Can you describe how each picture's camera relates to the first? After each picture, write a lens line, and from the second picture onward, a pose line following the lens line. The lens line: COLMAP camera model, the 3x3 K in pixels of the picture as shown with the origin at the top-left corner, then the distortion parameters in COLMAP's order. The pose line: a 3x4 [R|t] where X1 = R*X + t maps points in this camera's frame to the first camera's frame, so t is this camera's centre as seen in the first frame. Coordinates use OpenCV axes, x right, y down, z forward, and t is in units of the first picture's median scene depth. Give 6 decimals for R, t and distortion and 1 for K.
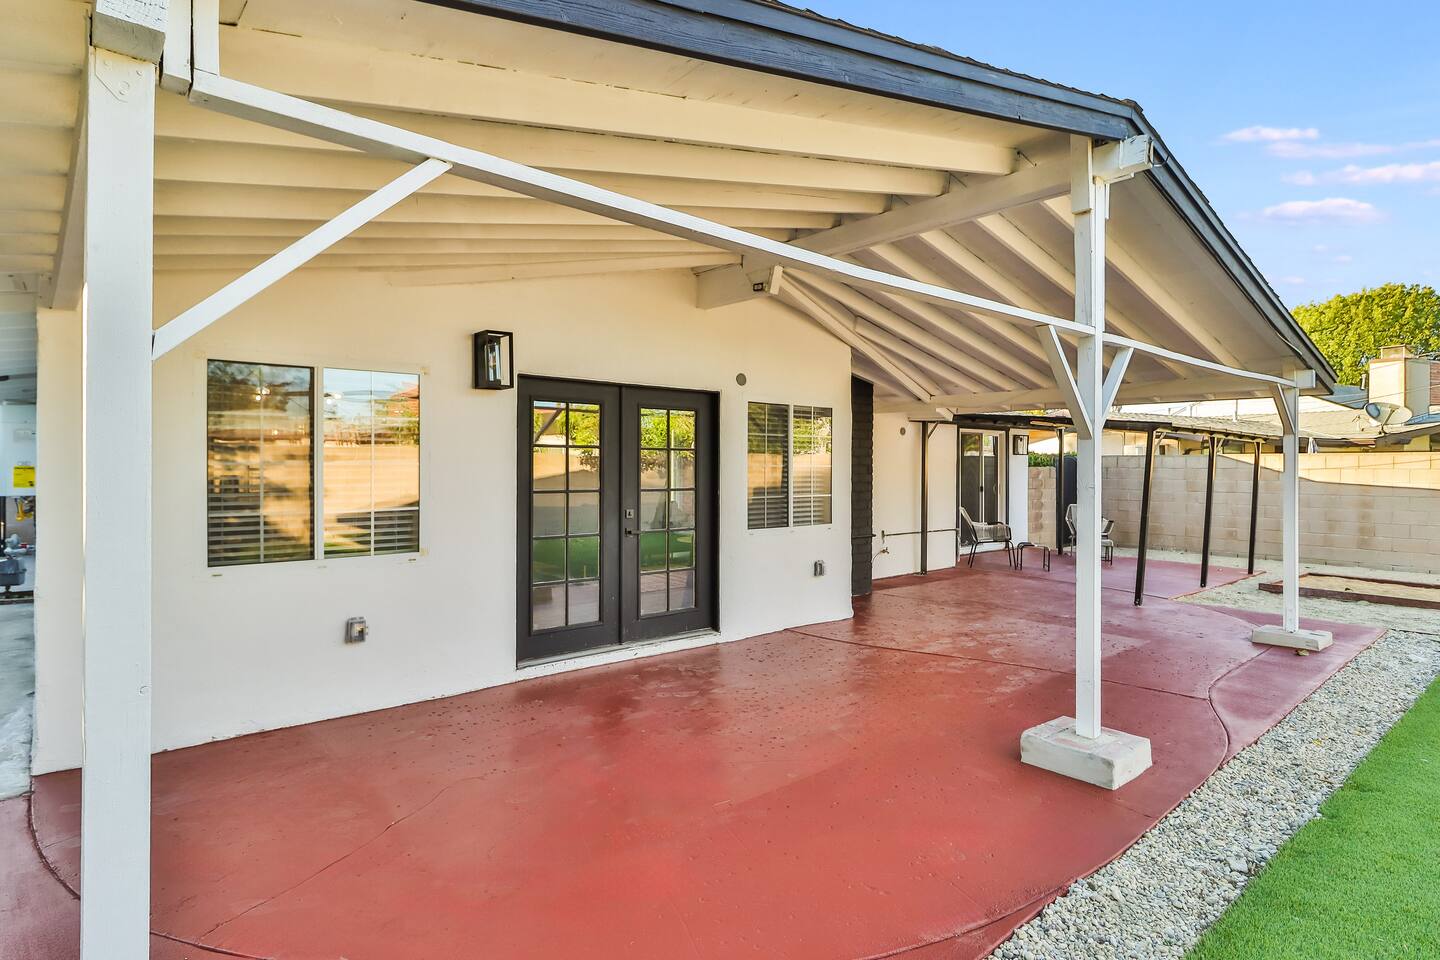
lens RADIAL K [[757.7, 0, 714.6], [0, 757.7, 474.5], [0, 0, 1]] dist [0.006235, -0.001252]
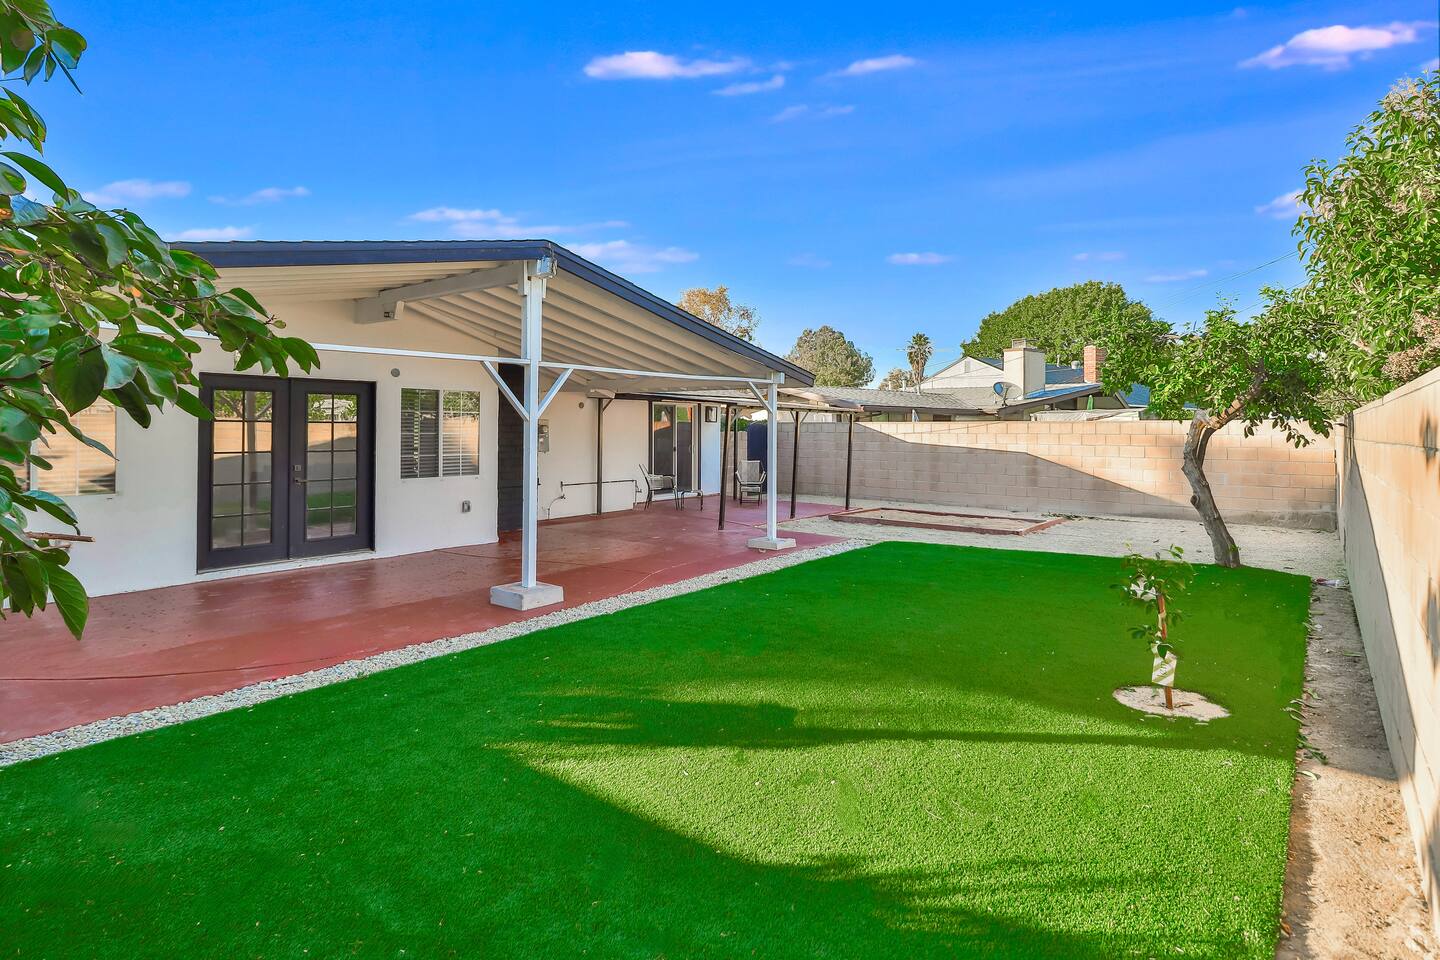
lens RADIAL K [[757.7, 0, 720.4], [0, 757.7, 427.8], [0, 0, 1]] dist [0.006235, -0.001252]
pose [[0.979510, 0.000289, 0.201396, 0.326649], [0.001773, 0.999948, -0.010059, -0.007119], [-0.201388, 0.010210, 0.979458, -0.483908]]
